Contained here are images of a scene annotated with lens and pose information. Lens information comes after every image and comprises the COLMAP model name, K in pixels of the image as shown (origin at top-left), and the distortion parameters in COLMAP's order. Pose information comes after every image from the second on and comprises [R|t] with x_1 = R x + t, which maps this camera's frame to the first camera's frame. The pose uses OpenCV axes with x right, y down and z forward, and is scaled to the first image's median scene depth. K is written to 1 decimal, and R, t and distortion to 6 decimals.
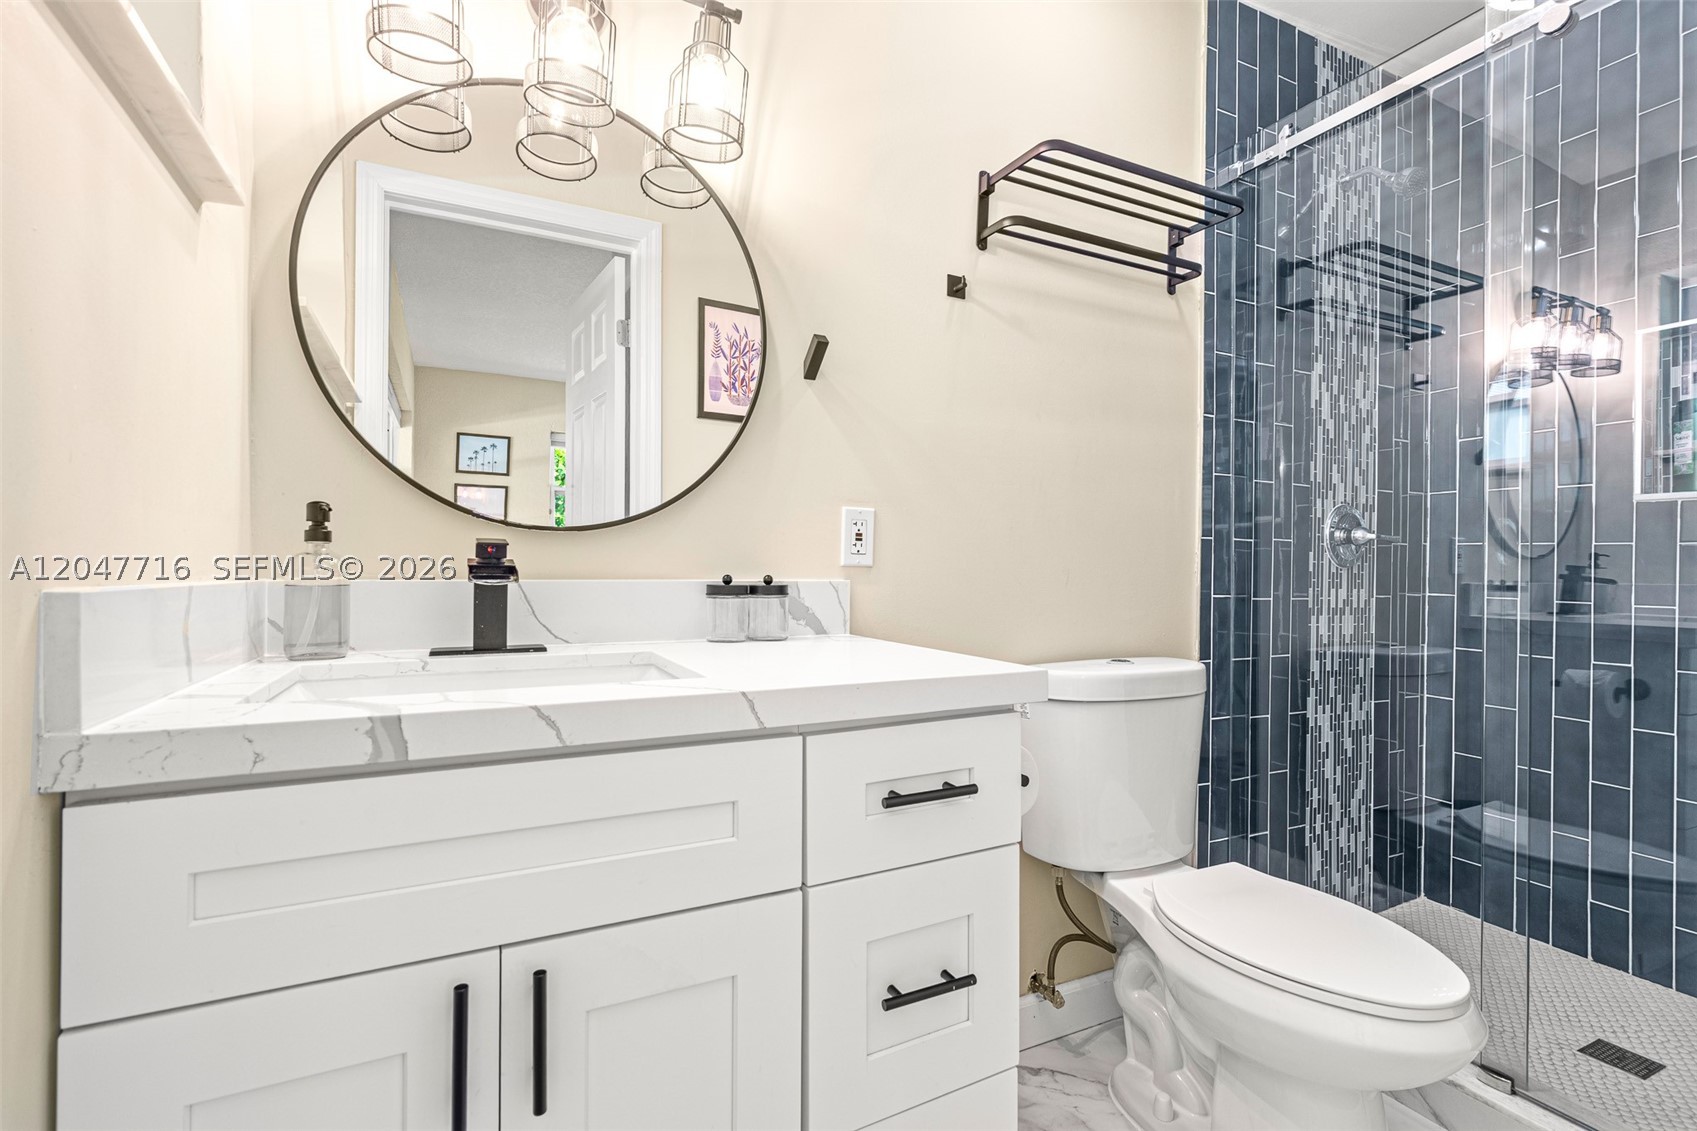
lens RADIAL K [[764.6, 0, 844.9], [0, 764.6, 568.9], [0, 0, 1]] dist [-0.001855, 0.000638]
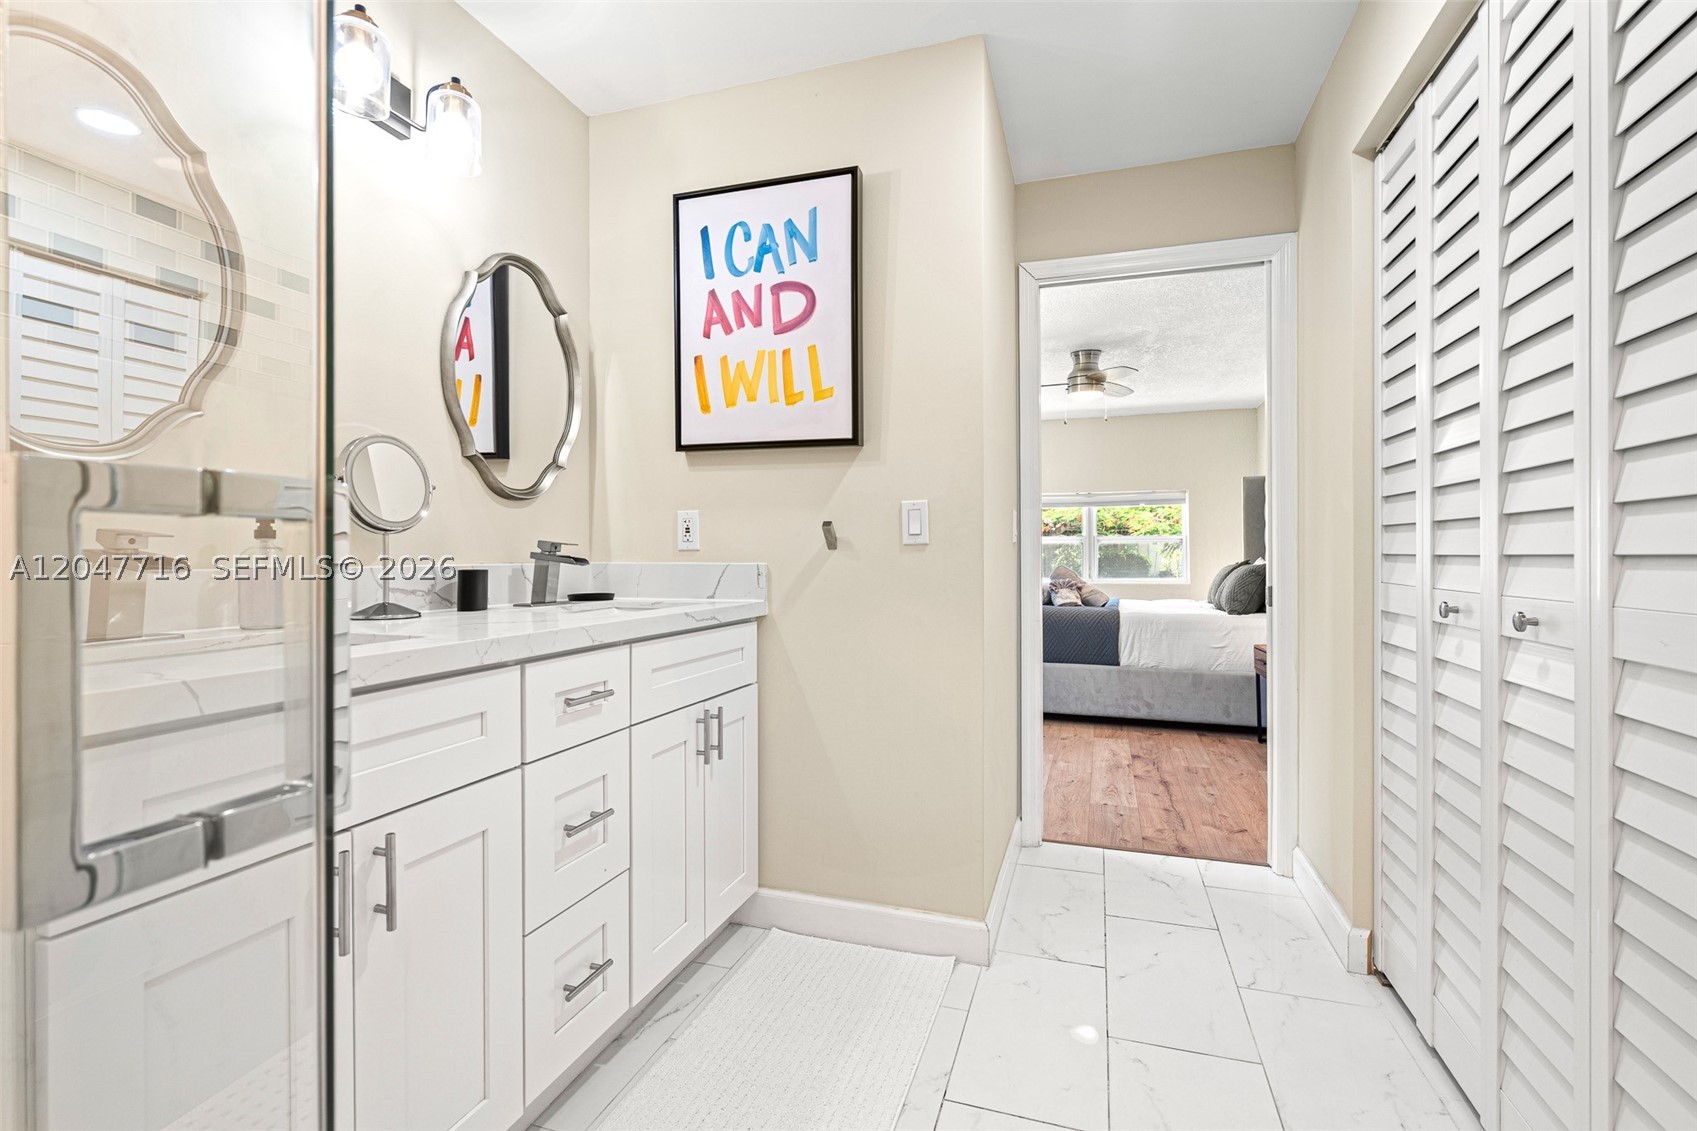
lens RADIAL K [[770.1, 0, 844.6], [0, 770.1, 558.7], [0, 0, 1]] dist [-0.003441, 0.001272]
pose [[0.709458, -0.000476, 0.704747, -0.692695], [-0.020946, 0.999544, 0.021762, -0.038493], [-0.704436, -0.030201, 0.709125, -0.523360]]
